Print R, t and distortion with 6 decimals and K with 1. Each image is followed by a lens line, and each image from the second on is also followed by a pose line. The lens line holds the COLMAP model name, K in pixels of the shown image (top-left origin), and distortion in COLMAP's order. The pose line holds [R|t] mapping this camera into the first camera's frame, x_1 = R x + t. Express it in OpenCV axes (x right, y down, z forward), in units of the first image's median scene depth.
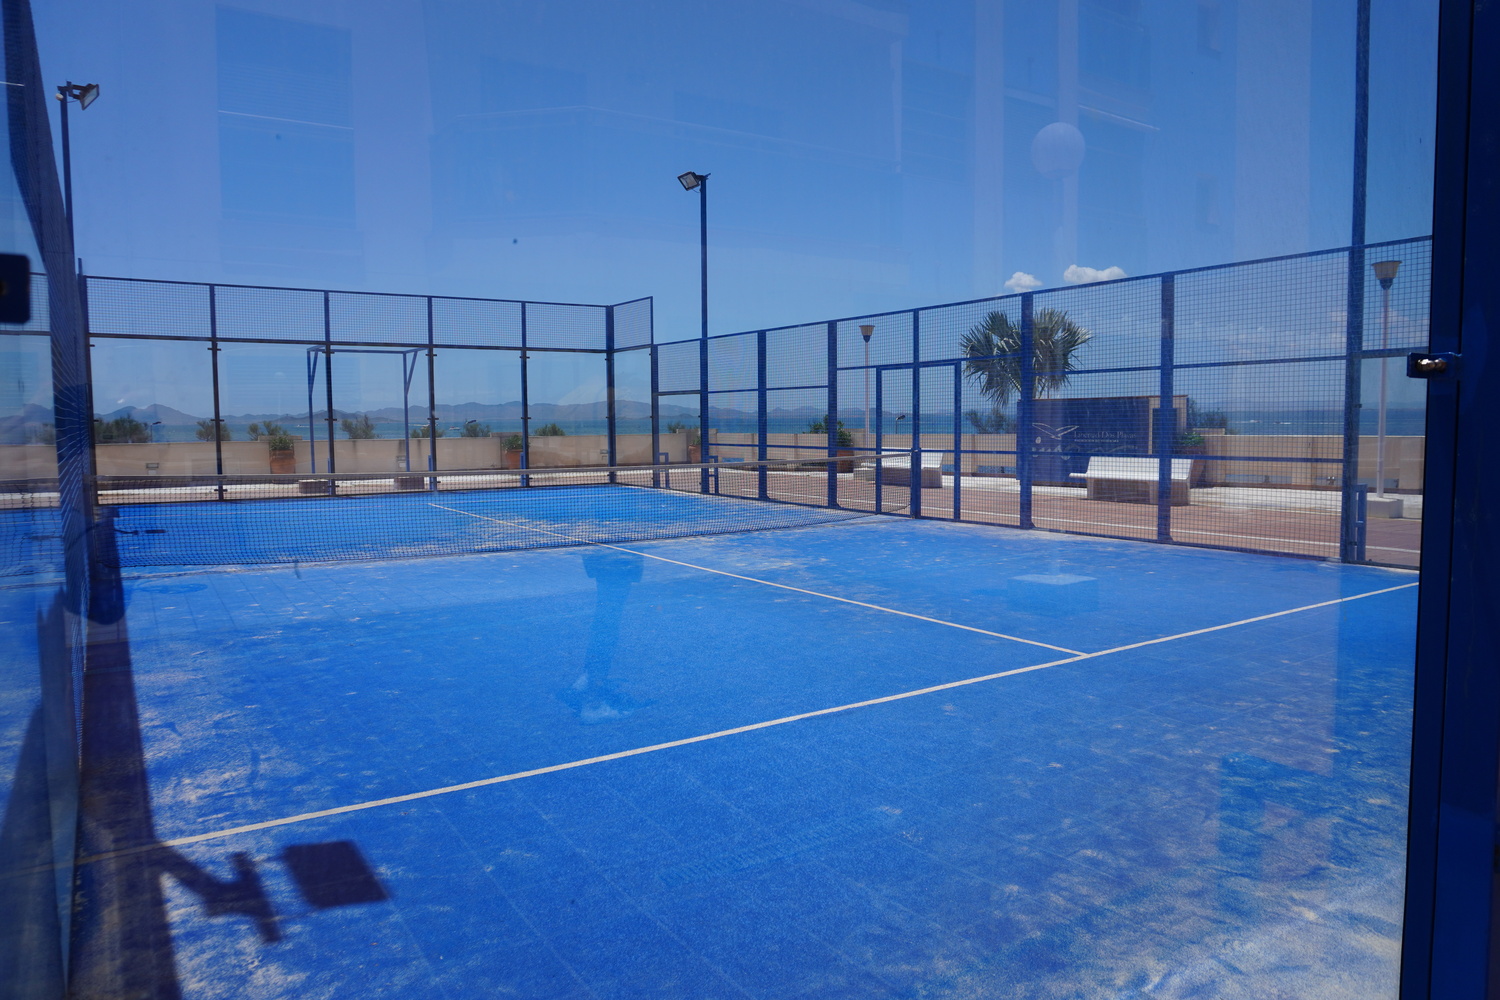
lens RADIAL K [[1012.6, 0, 750.0], [0, 1012.6, 500.0], [0, 0, 1]] dist [-0.041853, 0.001001]
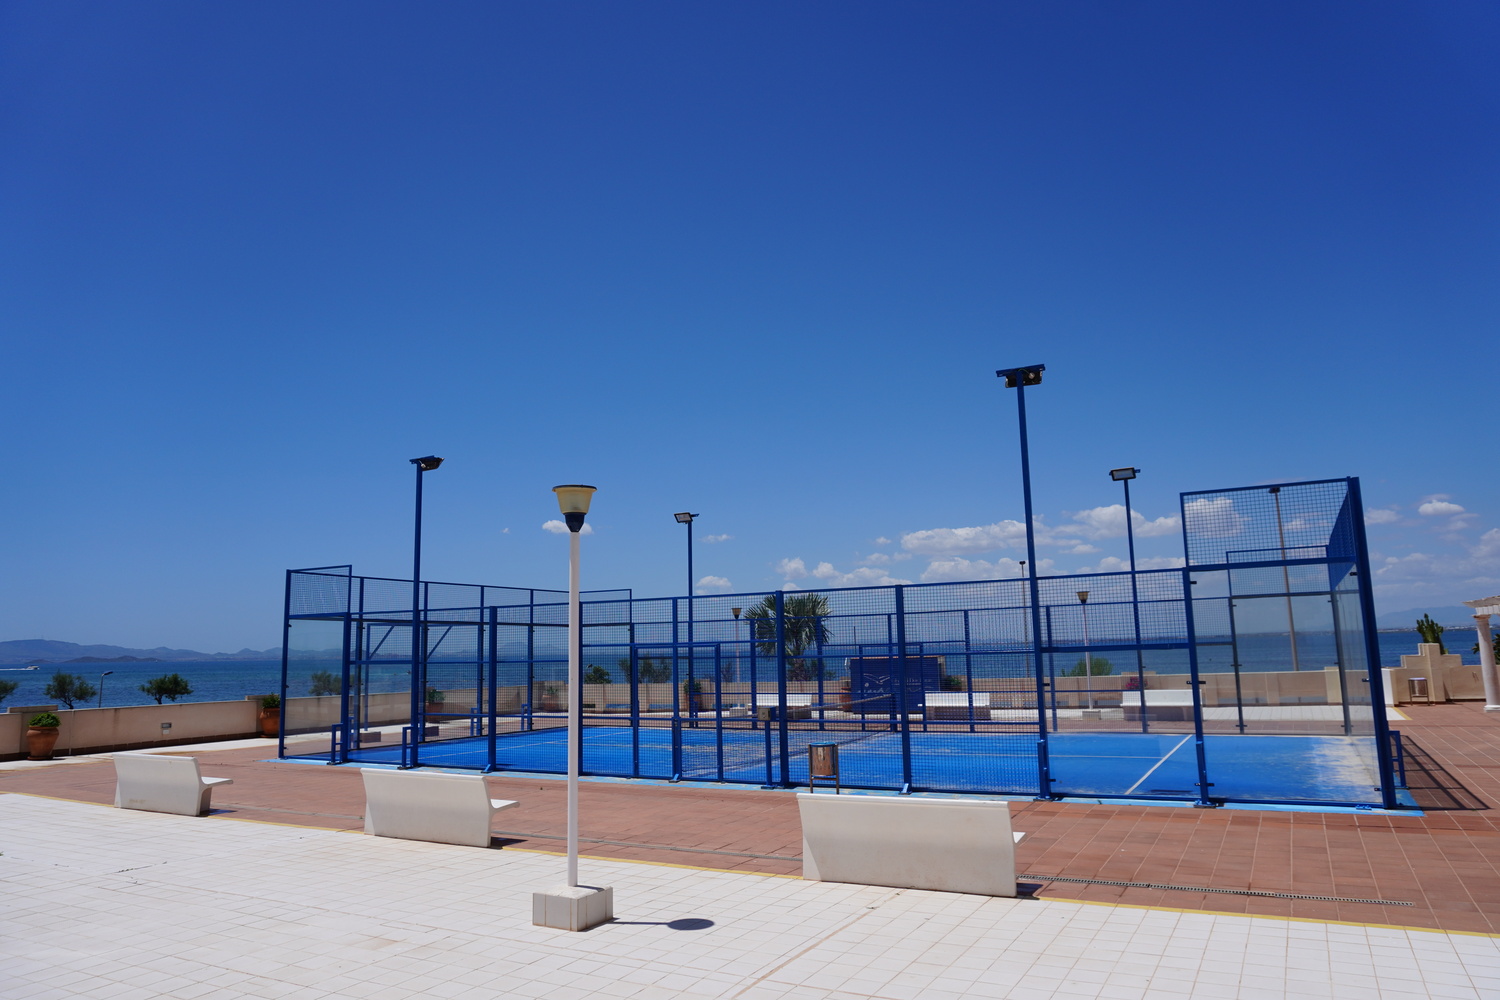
lens RADIAL K [[1012.6, 0, 750.0], [0, 1012.6, 500.0], [0, 0, 1]] dist [-0.041853, 0.001001]
pose [[0.880849, 0.060423, 0.469525, -0.646977], [0.050972, 0.973950, -0.220962, -0.000241], [-0.470645, 0.218566, 0.854823, -0.337150]]
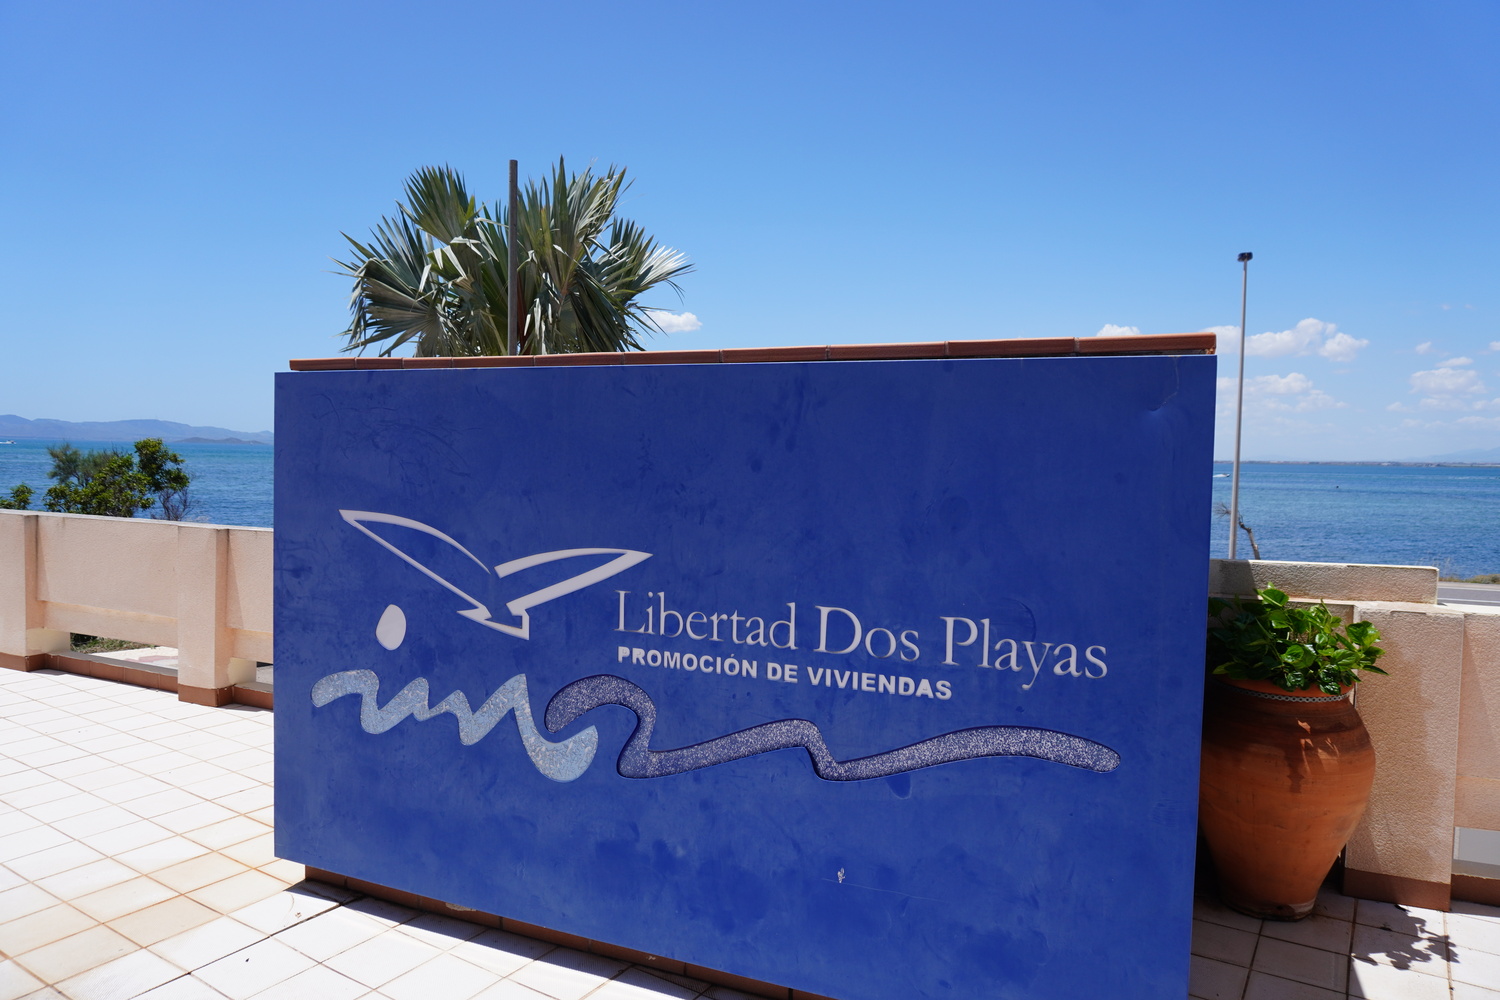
lens RADIAL K [[1012.6, 0, 750.0], [0, 1012.6, 500.0], [0, 0, 1]] dist [-0.041853, 0.001001]
pose [[0.913500, 0.010834, 0.406694, 0.278141], [0.002069, 0.999509, -0.031273, -0.074549], [-0.406833, 0.029410, 0.913029, 0.854802]]
